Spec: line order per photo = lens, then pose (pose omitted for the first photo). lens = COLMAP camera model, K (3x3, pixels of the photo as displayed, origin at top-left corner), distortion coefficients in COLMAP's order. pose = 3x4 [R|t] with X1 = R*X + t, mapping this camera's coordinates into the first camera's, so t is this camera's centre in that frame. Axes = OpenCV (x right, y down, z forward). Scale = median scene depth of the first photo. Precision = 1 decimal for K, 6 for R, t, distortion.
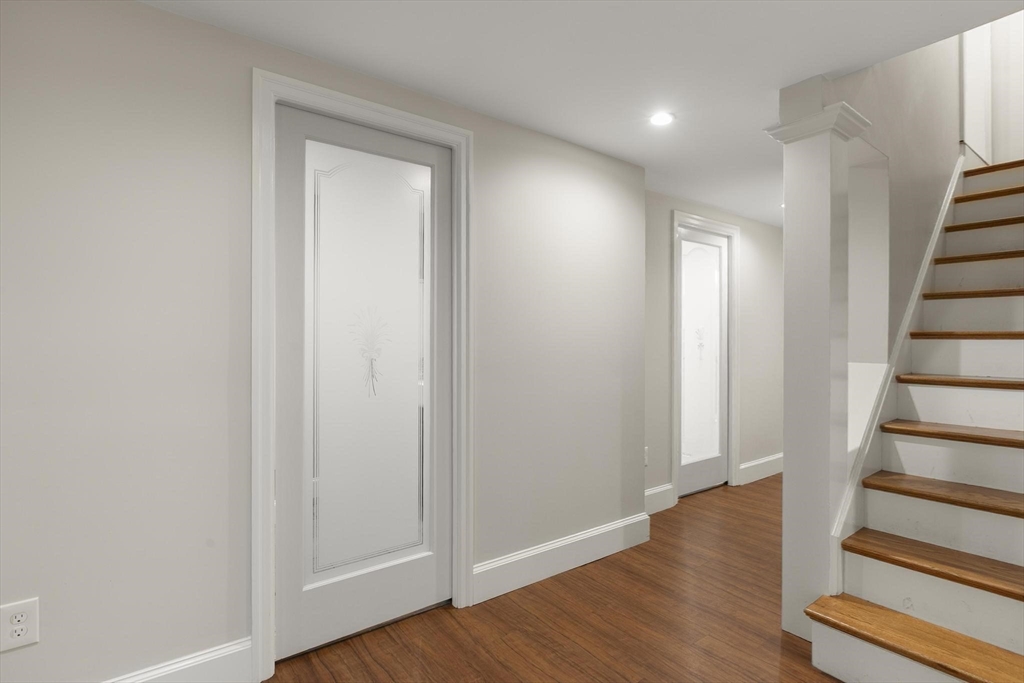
lens RADIAL K [[519.3, 0, 512.0], [0, 519.3, 341.5], [0, 0, 1]] dist [-0.001066, 0.000155]
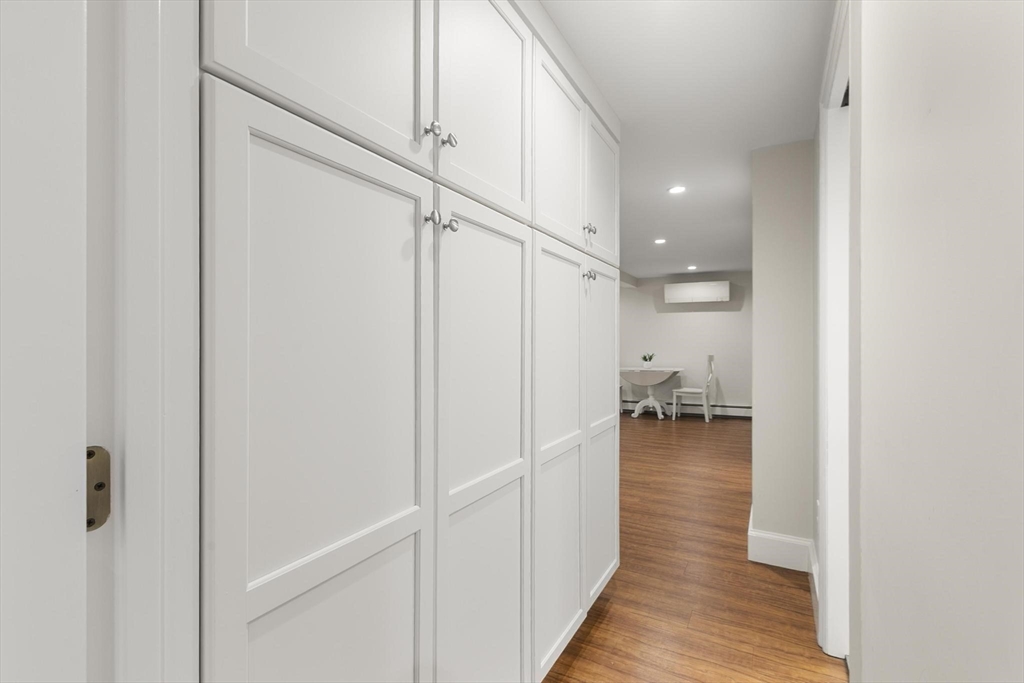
lens RADIAL K [[456.0, 0, 512.5], [0, 456.0, 344.4], [0, 0, 1]] dist [-0.001035, -0.000534]
pose [[-0.925475, -0.001836, -0.378803, 1.053832], [-0.003001, 0.999992, 0.002483, 0.009661], [0.378796, 0.003435, -0.925474, 1.757853]]
